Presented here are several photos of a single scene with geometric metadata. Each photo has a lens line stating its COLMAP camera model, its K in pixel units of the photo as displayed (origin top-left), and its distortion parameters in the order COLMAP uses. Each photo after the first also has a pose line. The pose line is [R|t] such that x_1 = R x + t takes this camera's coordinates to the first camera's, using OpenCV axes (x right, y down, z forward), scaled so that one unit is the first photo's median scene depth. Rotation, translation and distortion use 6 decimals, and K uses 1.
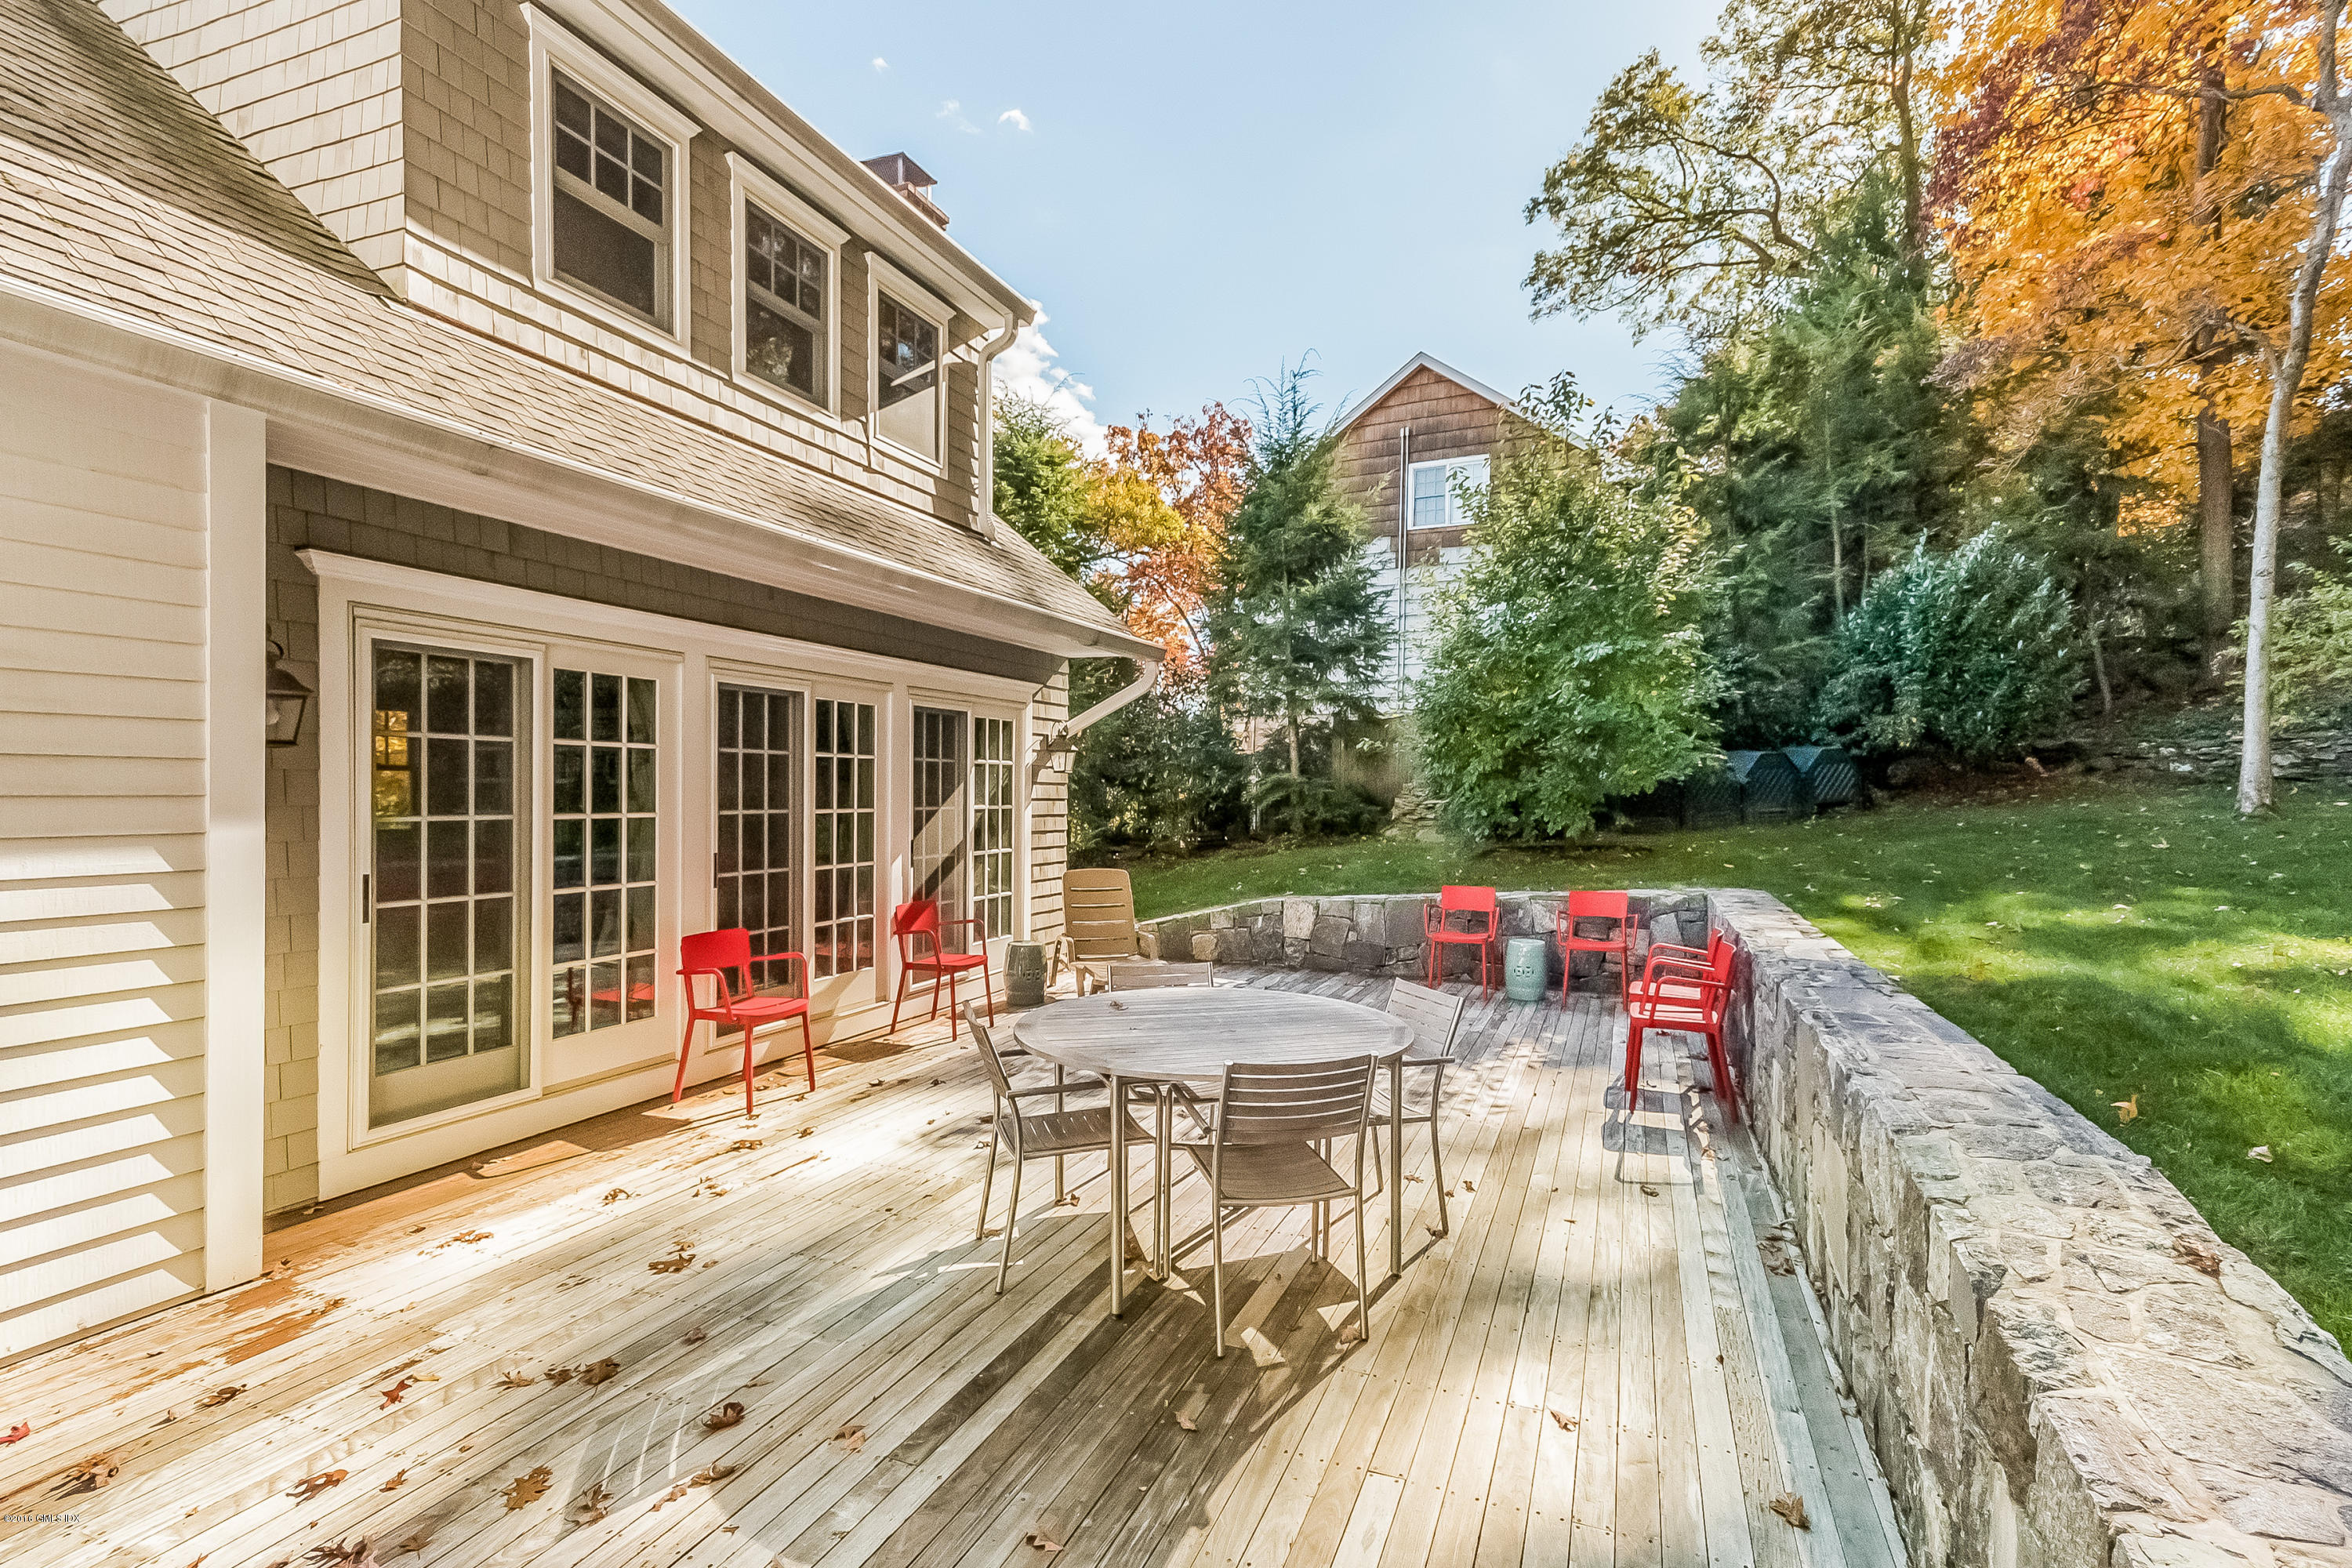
lens RADIAL K [[1044.6, 0, 1159.0], [0, 1044.6, 806.6], [0, 0, 1]] dist [0.004555, -0.000042]
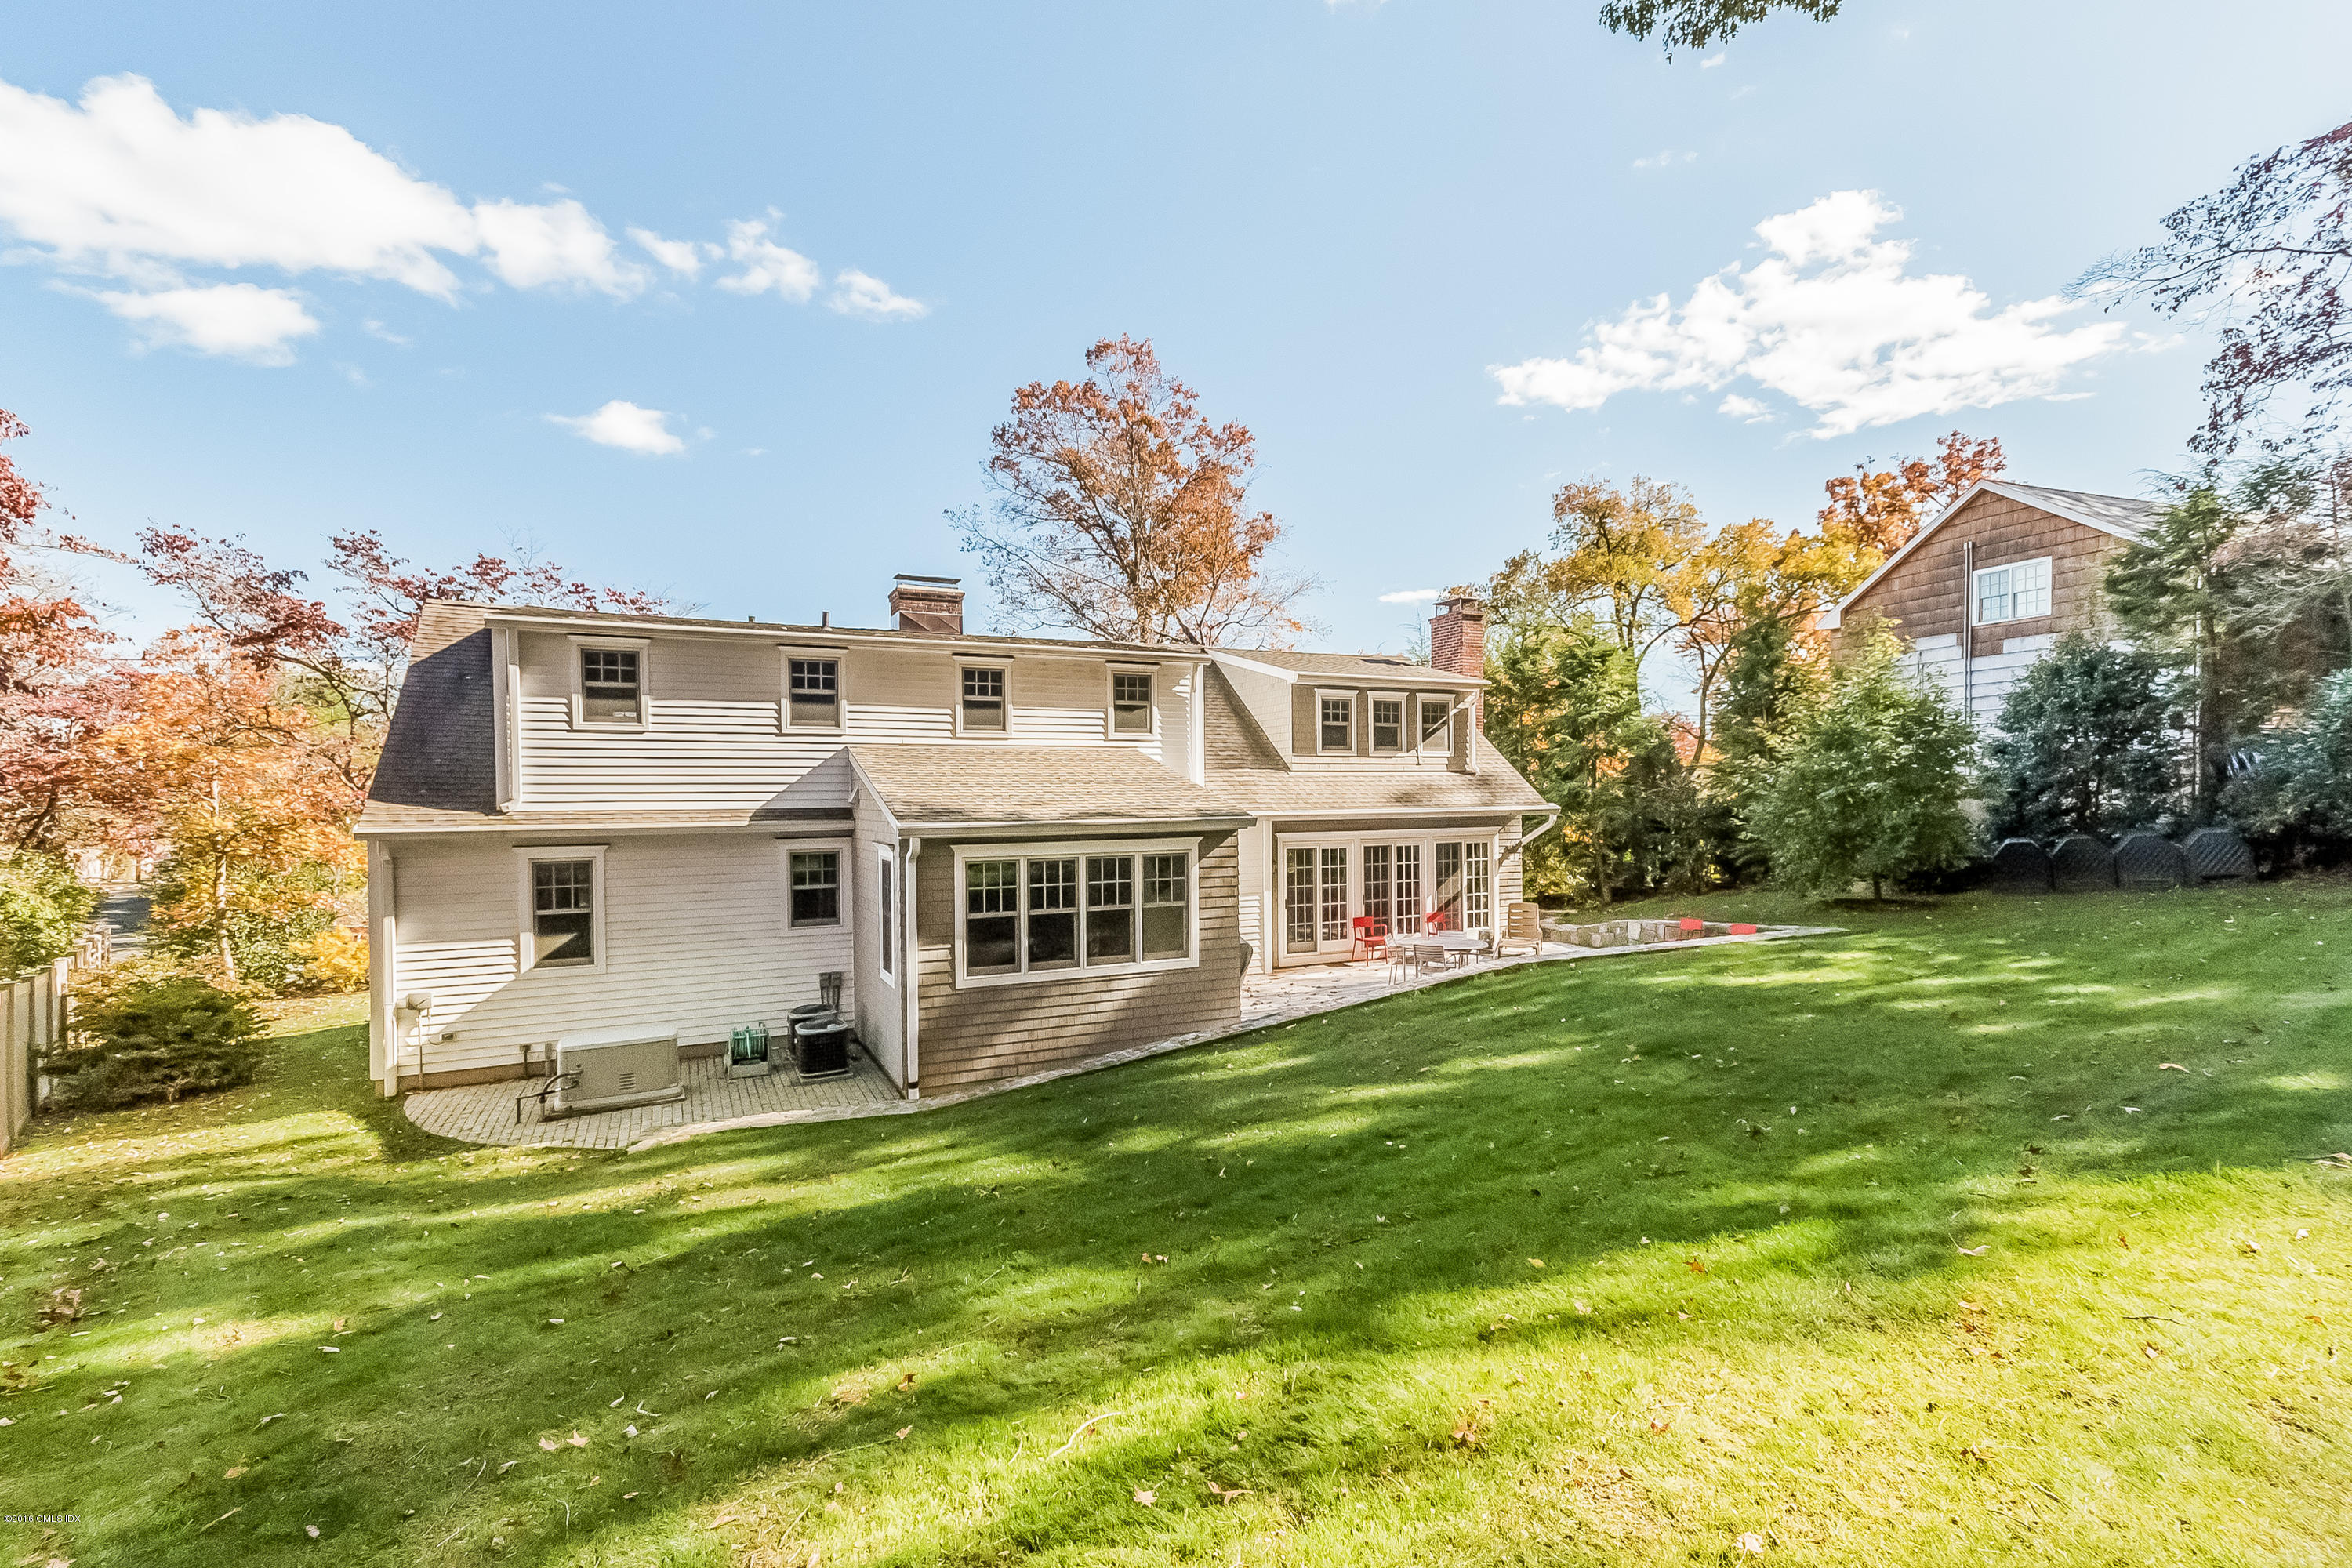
lens RADIAL K [[1044.6, 0, 1182.1], [0, 1044.6, 796.3], [0, 0, 1]] dist [0.004555, -0.000042]
pose [[0.754003, -0.010409, -0.656788, 1.239501], [0.002830, 0.999917, -0.012599, -0.212042], [0.656864, 0.007641, 0.753970, -1.784280]]
